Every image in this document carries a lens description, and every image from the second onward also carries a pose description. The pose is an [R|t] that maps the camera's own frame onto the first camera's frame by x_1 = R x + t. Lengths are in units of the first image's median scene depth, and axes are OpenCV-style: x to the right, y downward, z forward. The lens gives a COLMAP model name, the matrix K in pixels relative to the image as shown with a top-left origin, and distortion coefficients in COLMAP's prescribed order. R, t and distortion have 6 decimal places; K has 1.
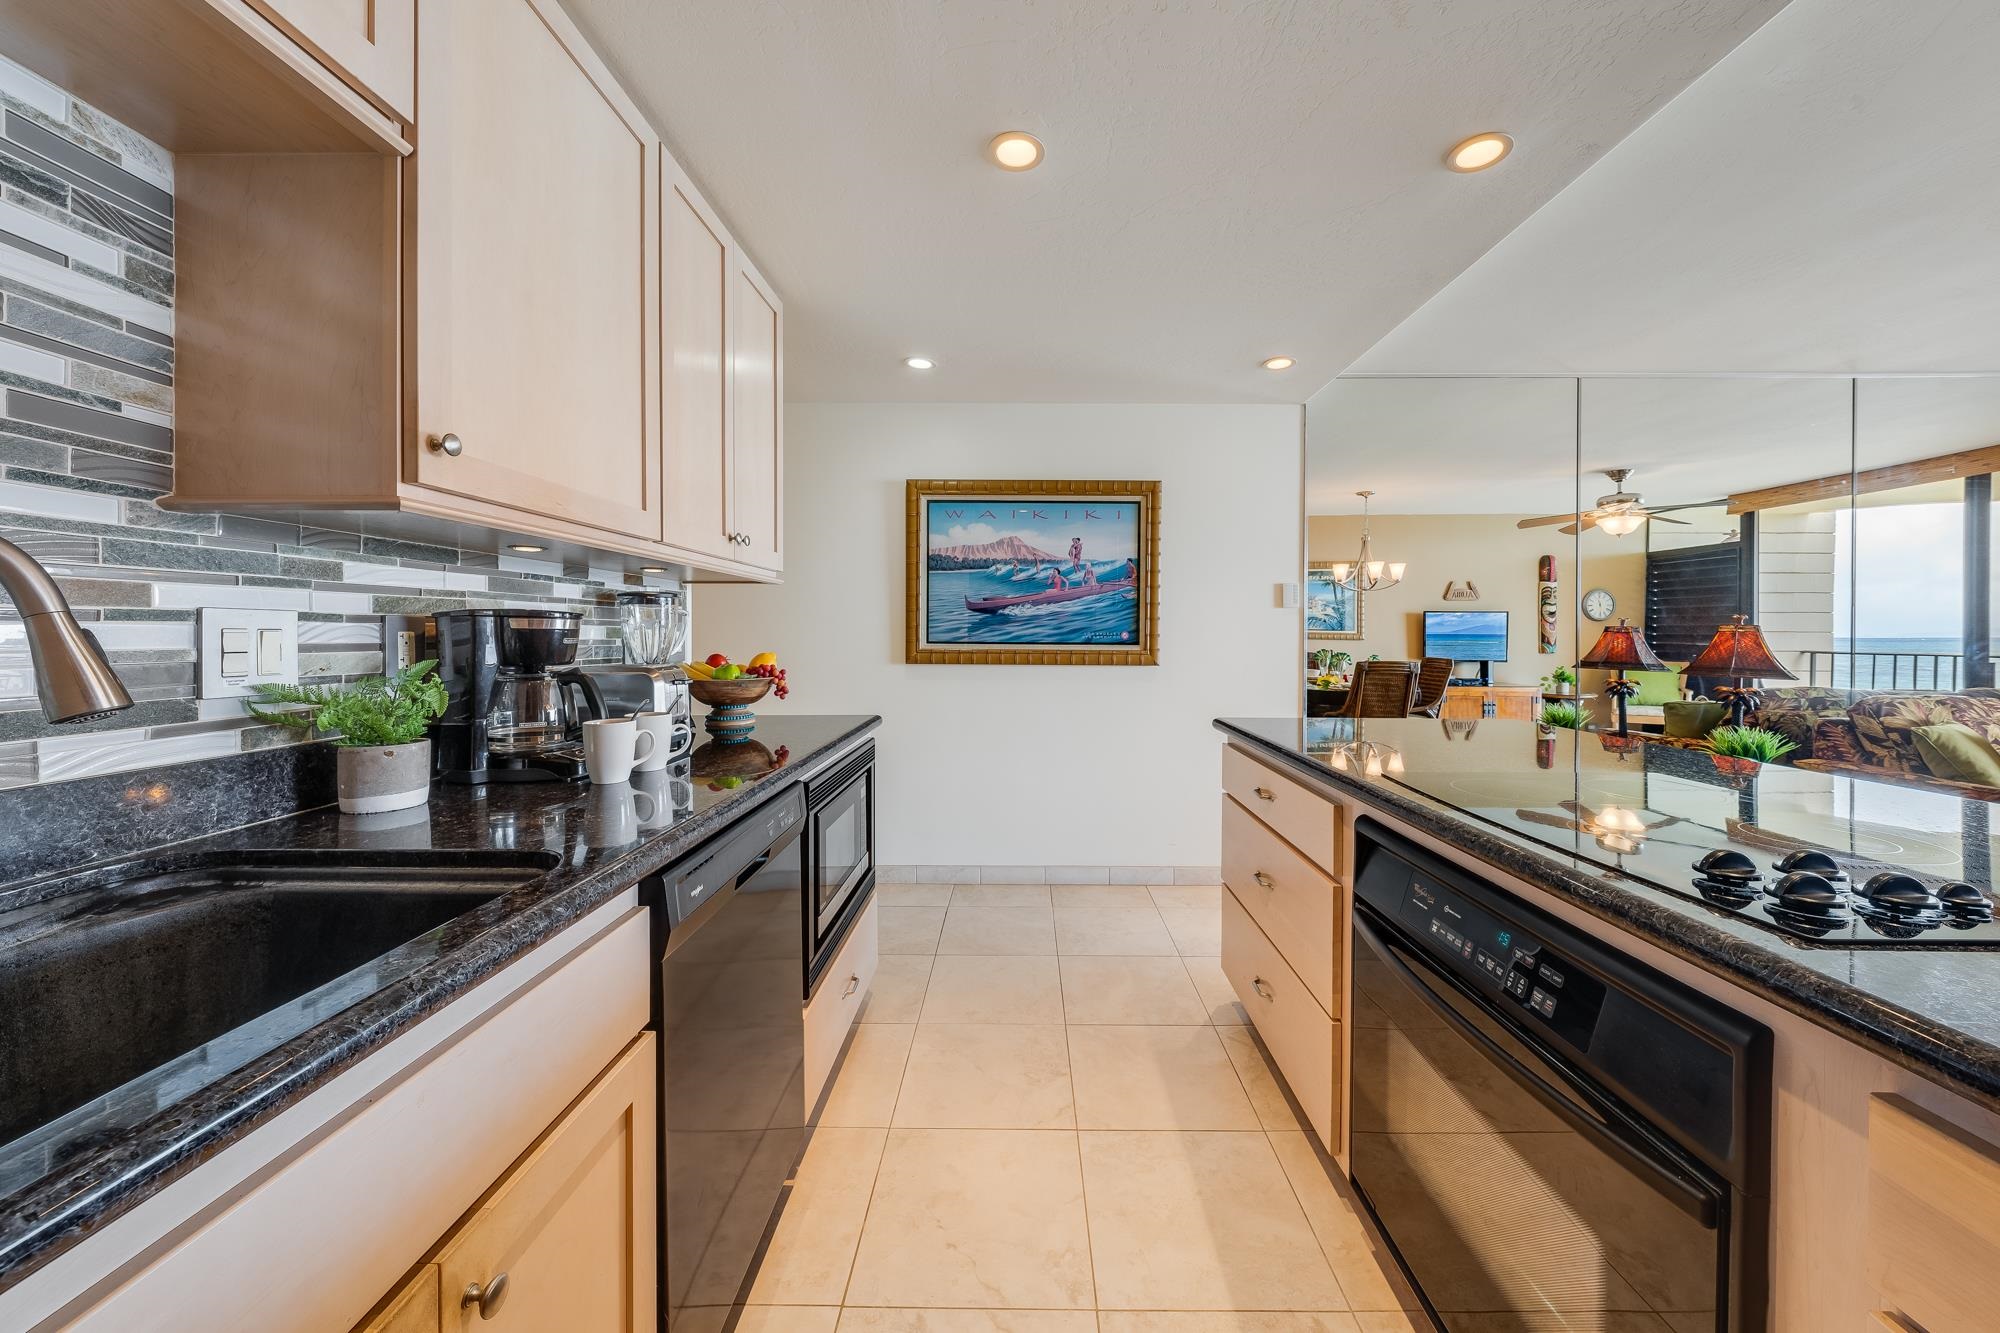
lens RADIAL K [[715.6, 0, 1005.4], [0, 715.6, 633.2], [0, 0, 1]] dist [-0.003710, -0.000244]
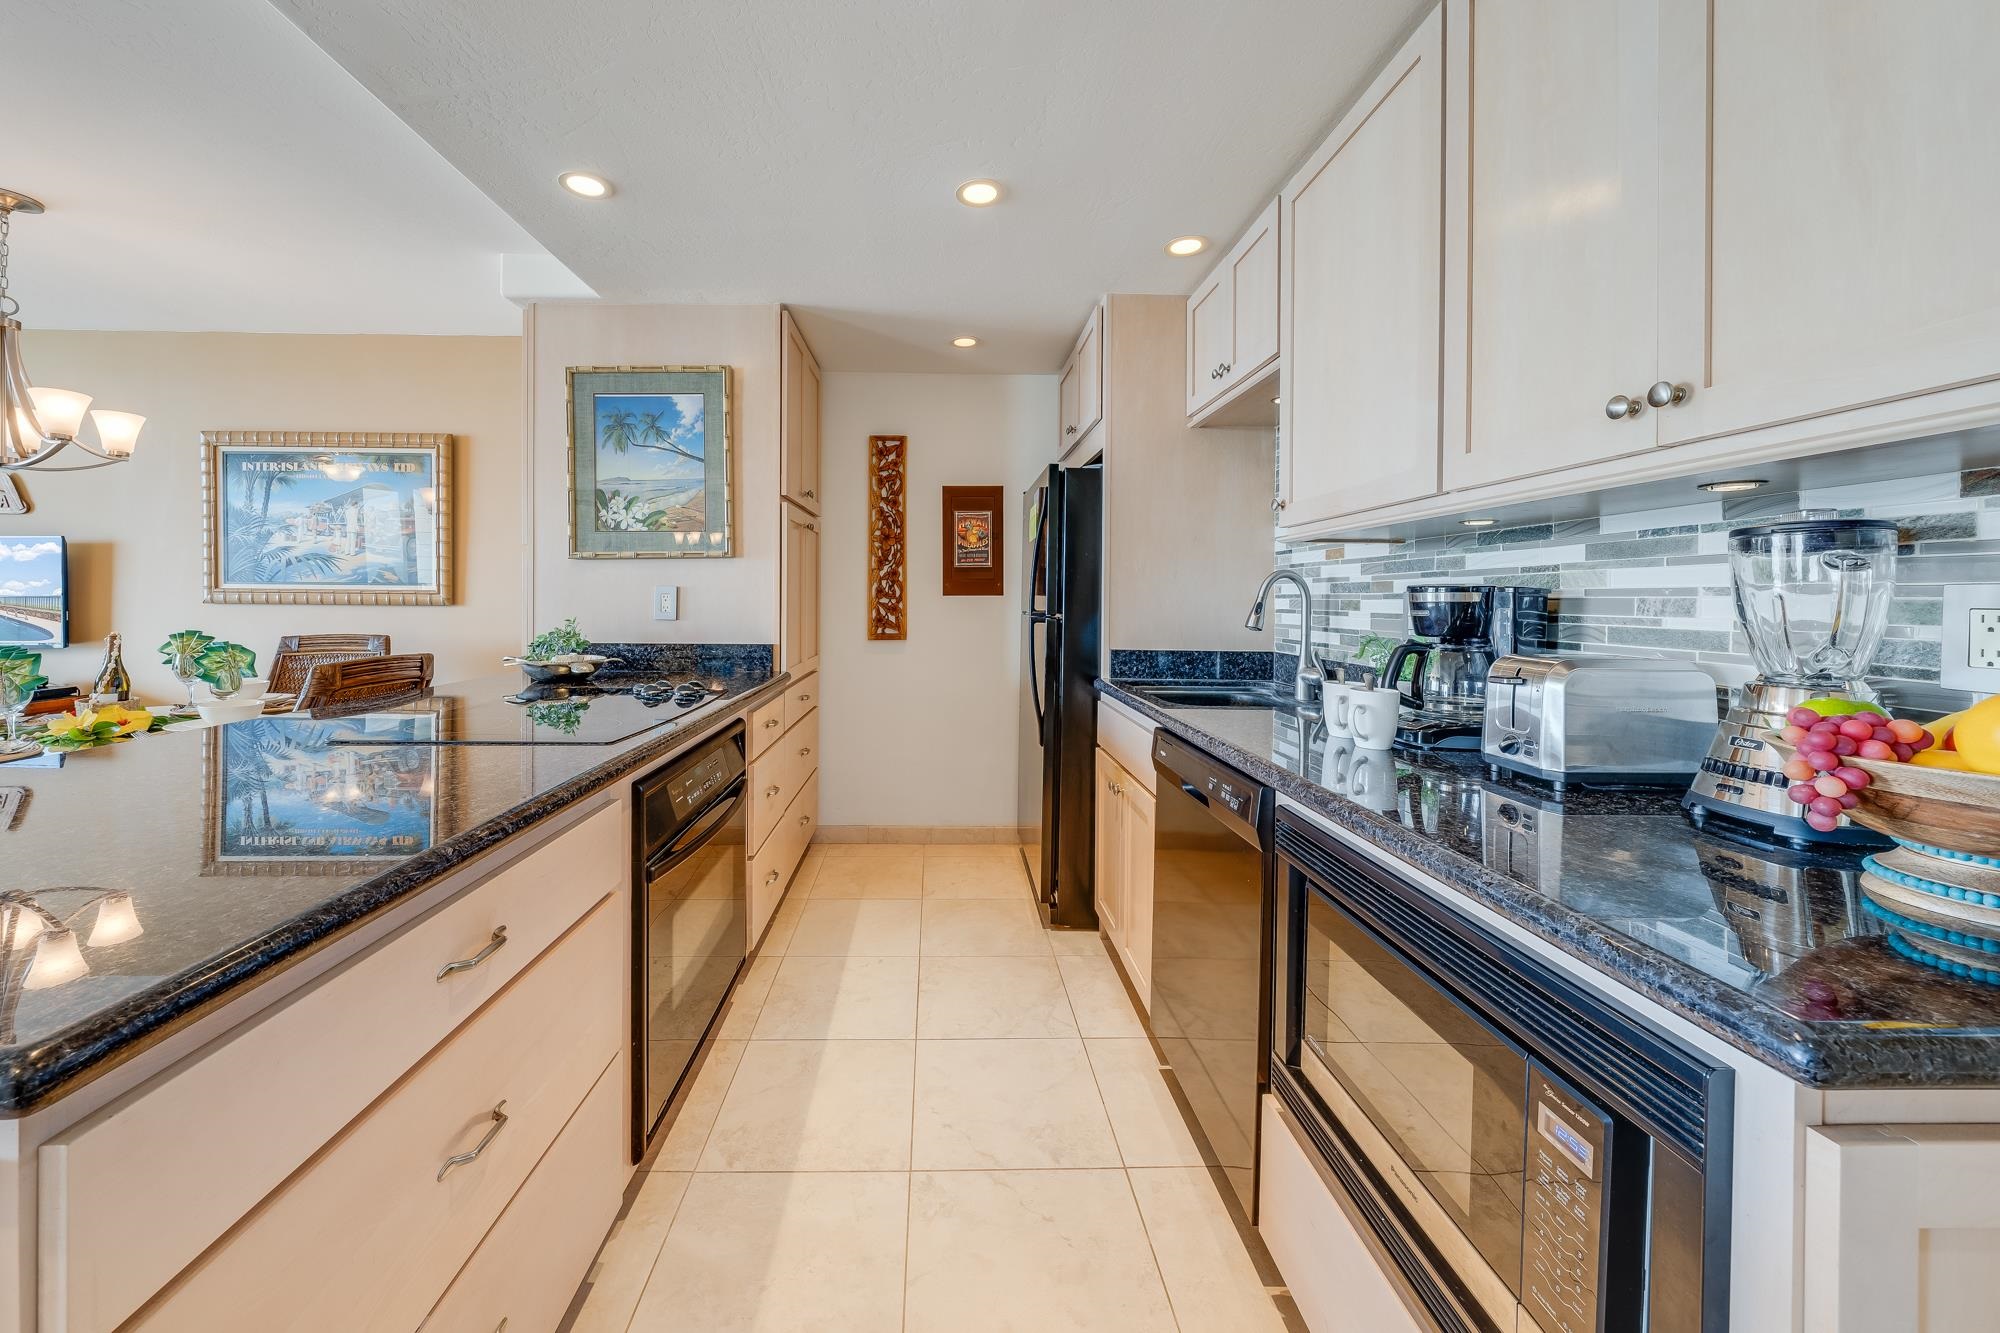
lens RADIAL K [[796.2, 0, 949.2], [0, 796.2, 606.6], [0, 0, 1]] dist [-0.002928, -0.000671]
pose [[-0.999607, -0.009733, -0.026279, 0.101807], [-0.010094, 0.999856, 0.013639, -0.007737], [0.026142, 0.013899, -0.999562, 2.069856]]
